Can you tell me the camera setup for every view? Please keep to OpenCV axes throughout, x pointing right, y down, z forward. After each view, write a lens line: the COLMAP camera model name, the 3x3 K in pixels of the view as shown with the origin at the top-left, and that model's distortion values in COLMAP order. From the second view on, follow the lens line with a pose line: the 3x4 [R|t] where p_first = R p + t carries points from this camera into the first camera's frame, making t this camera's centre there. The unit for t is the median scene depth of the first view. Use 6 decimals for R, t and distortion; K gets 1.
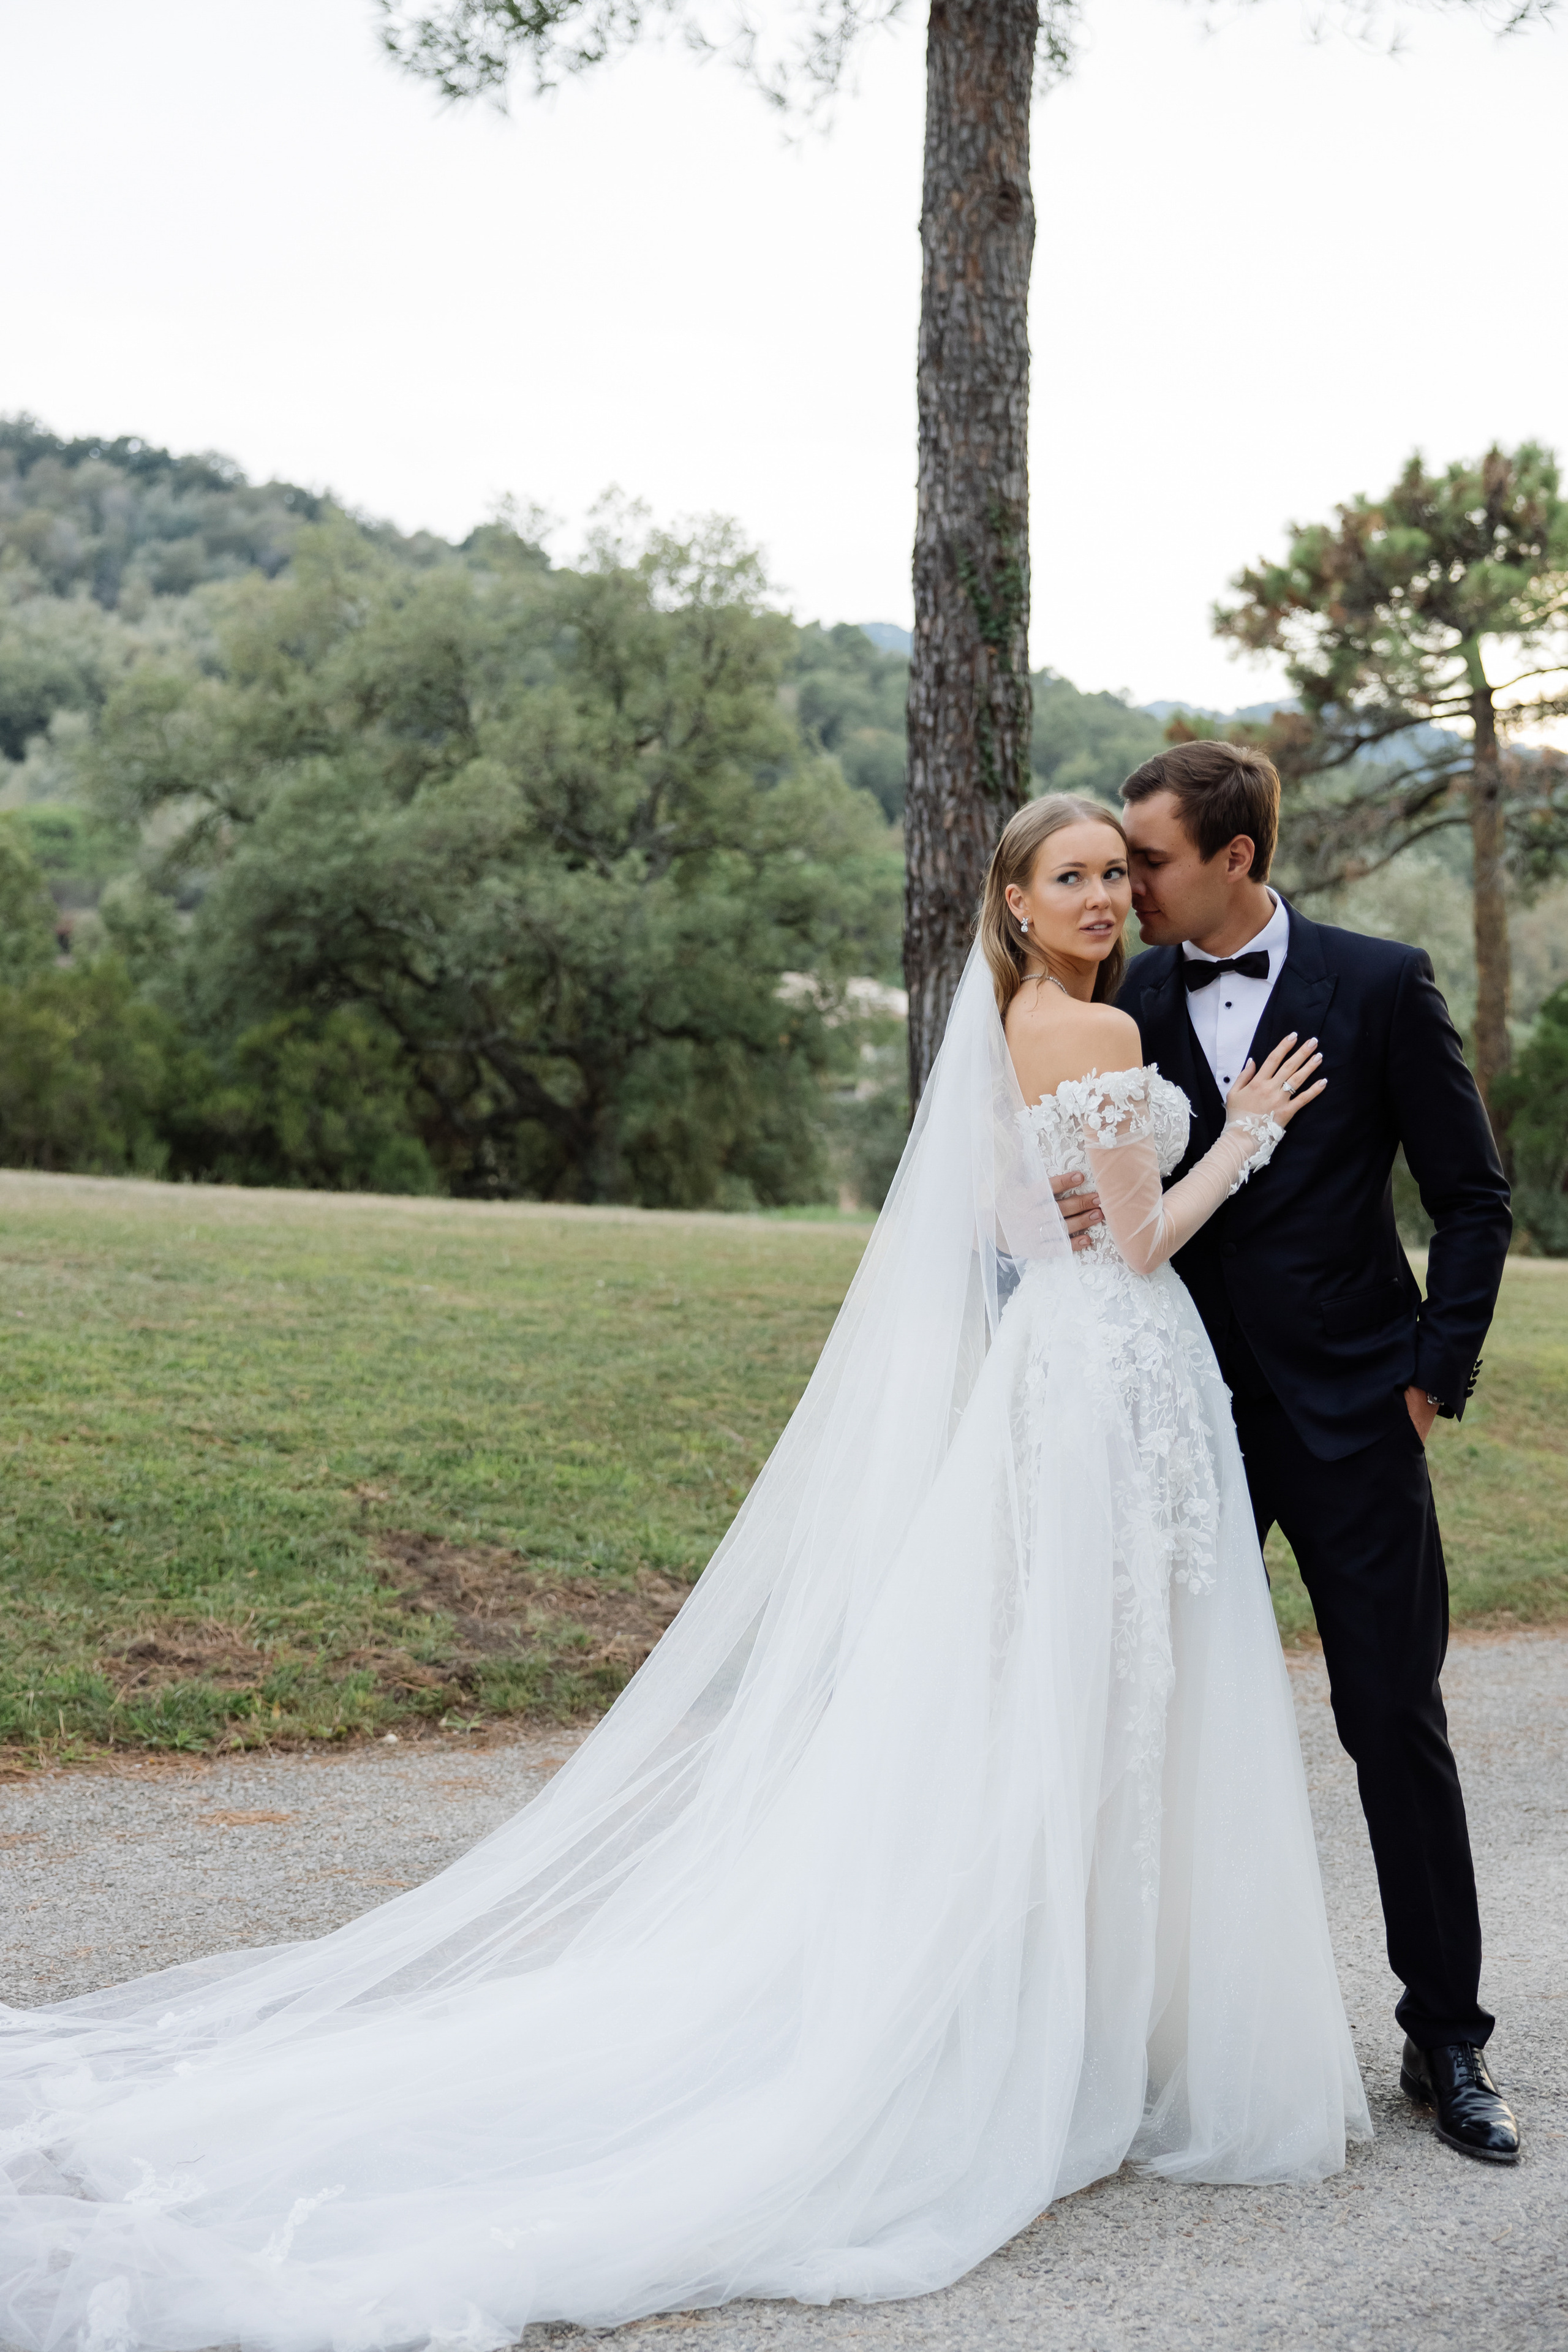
lens RADIAL K [[3015.8, 0, 790.2], [0, 3015.8, 1155.0], [0, 0, 1]] dist [0.005303, 0.000000]
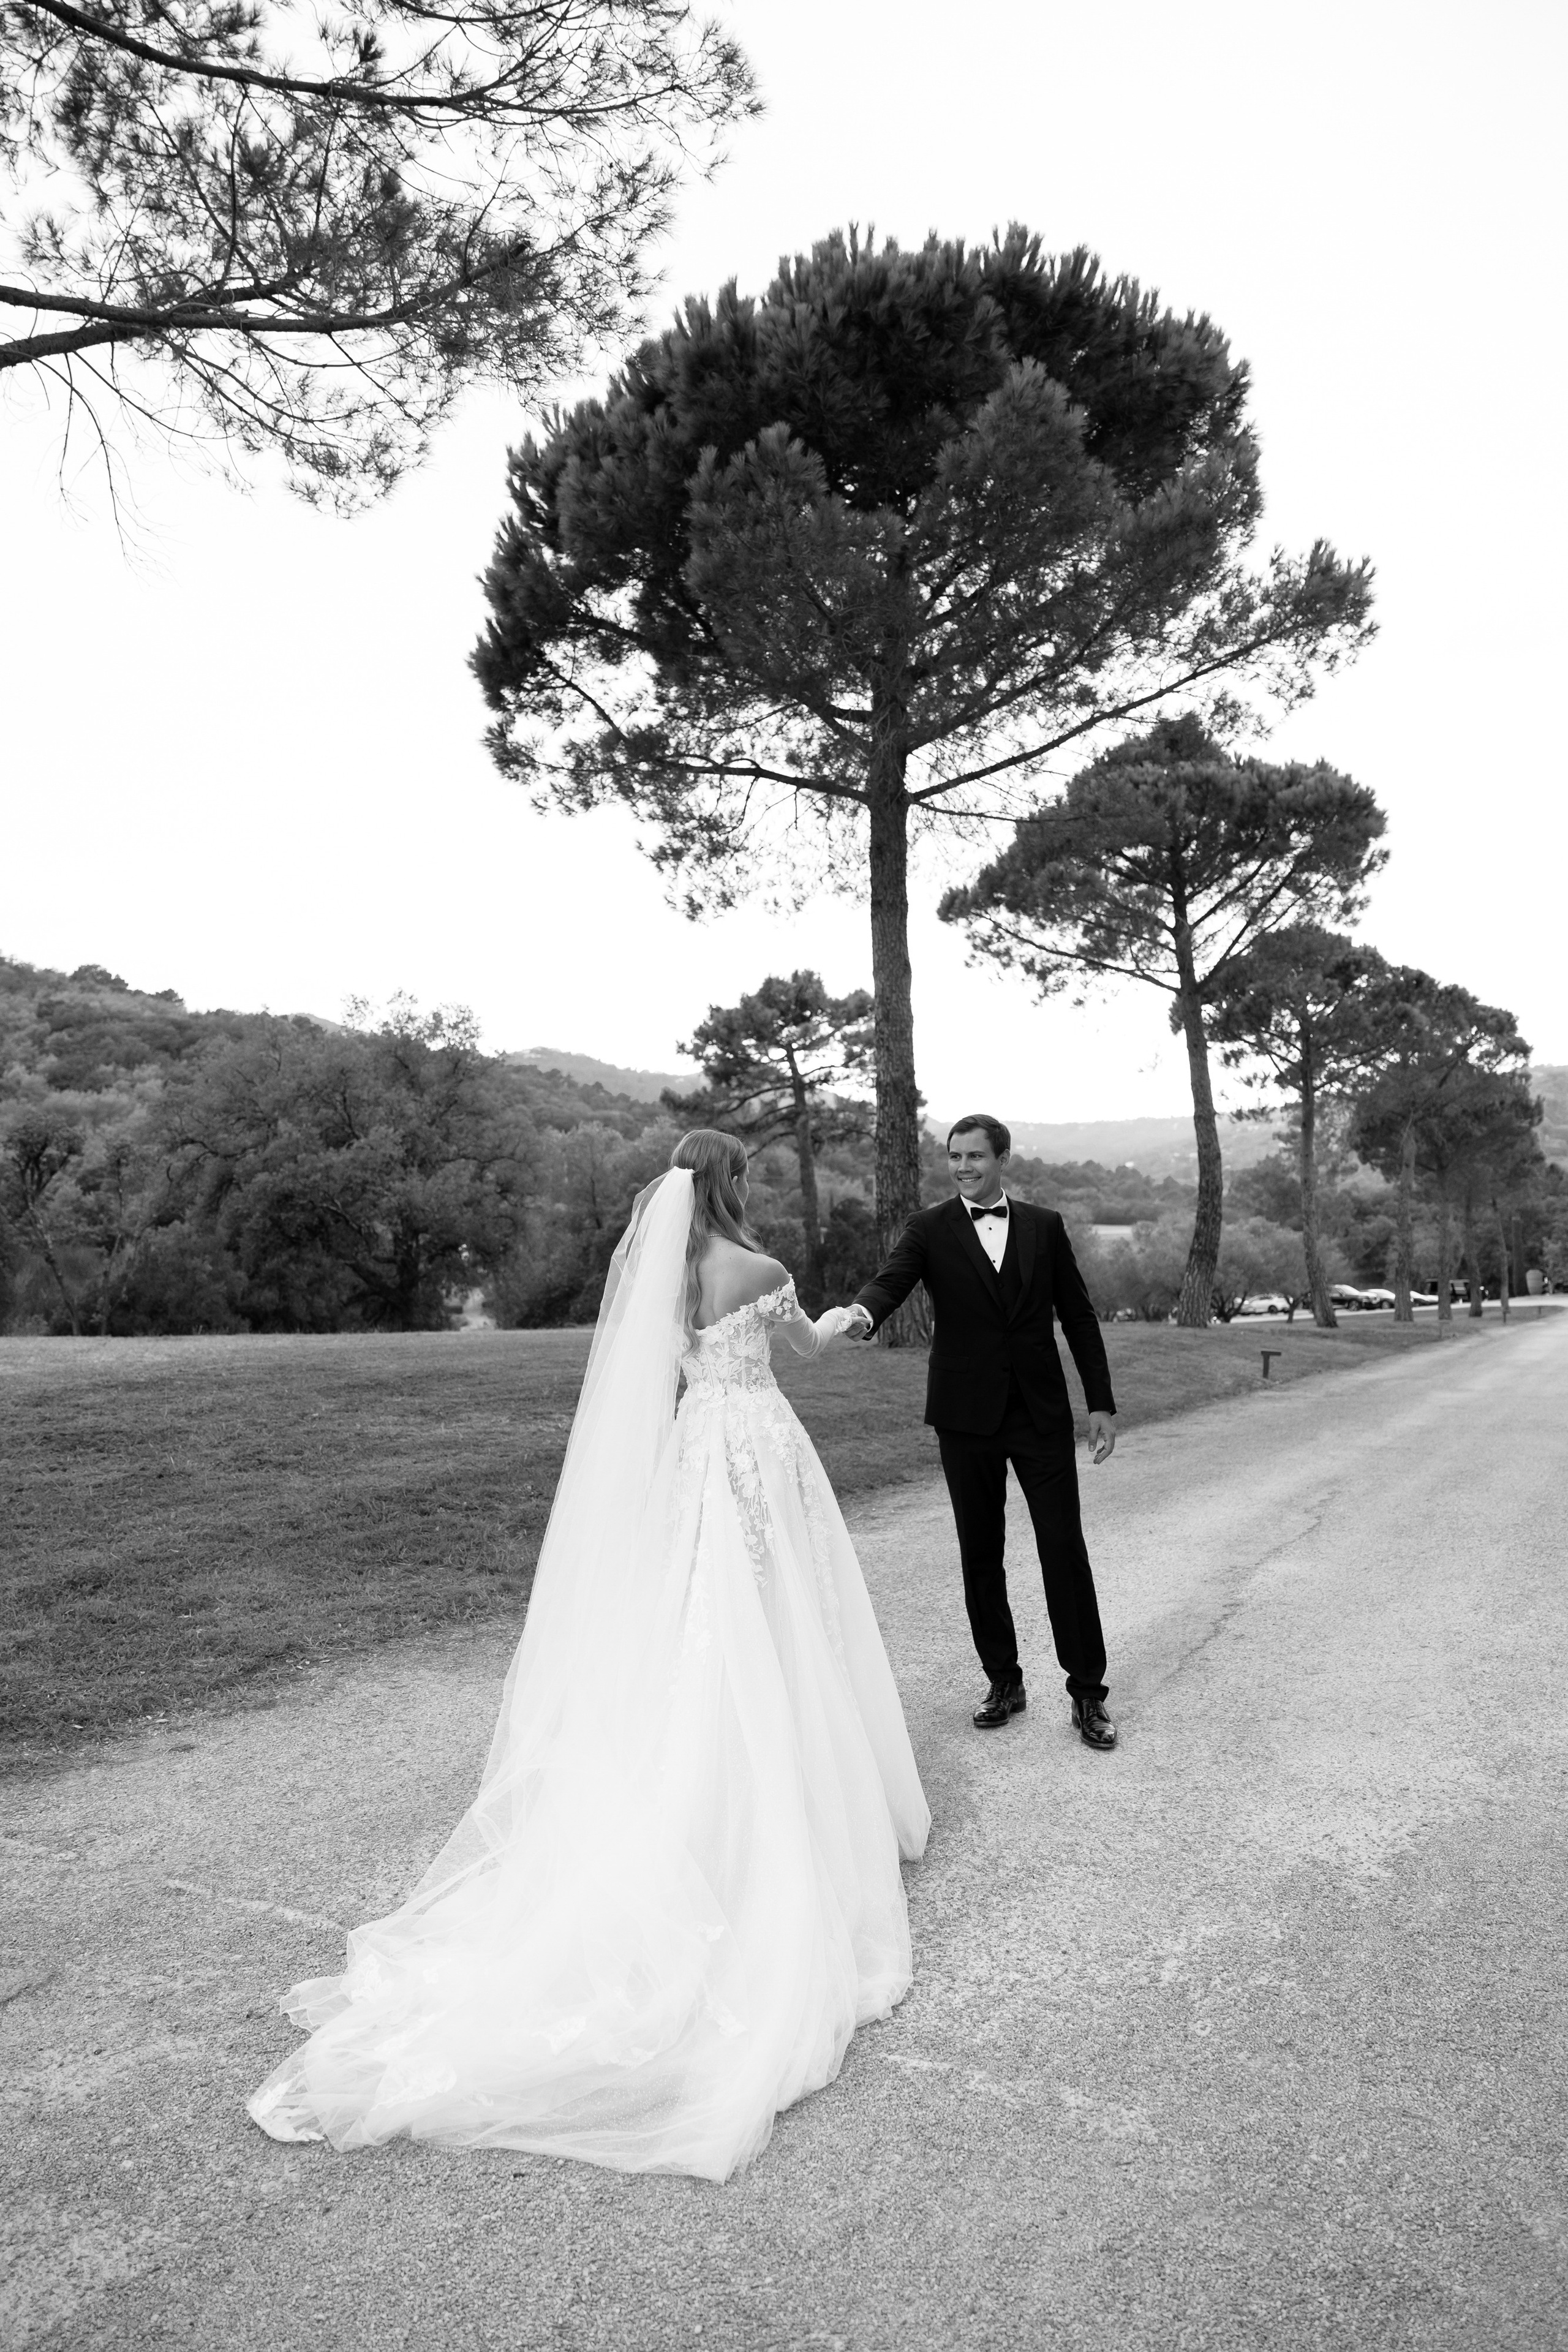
lens RADIAL K [[1652.6, 0, 769.9], [0, 1652.6, 1188.9], [0, 0, 1]] dist [0.006082, -0.002968]
pose [[0.943454, -0.050172, 0.327684, -0.209364], [0.070158, 0.996309, -0.049451, -0.009863], [-0.323993, 0.069644, 0.943492, -0.166515]]
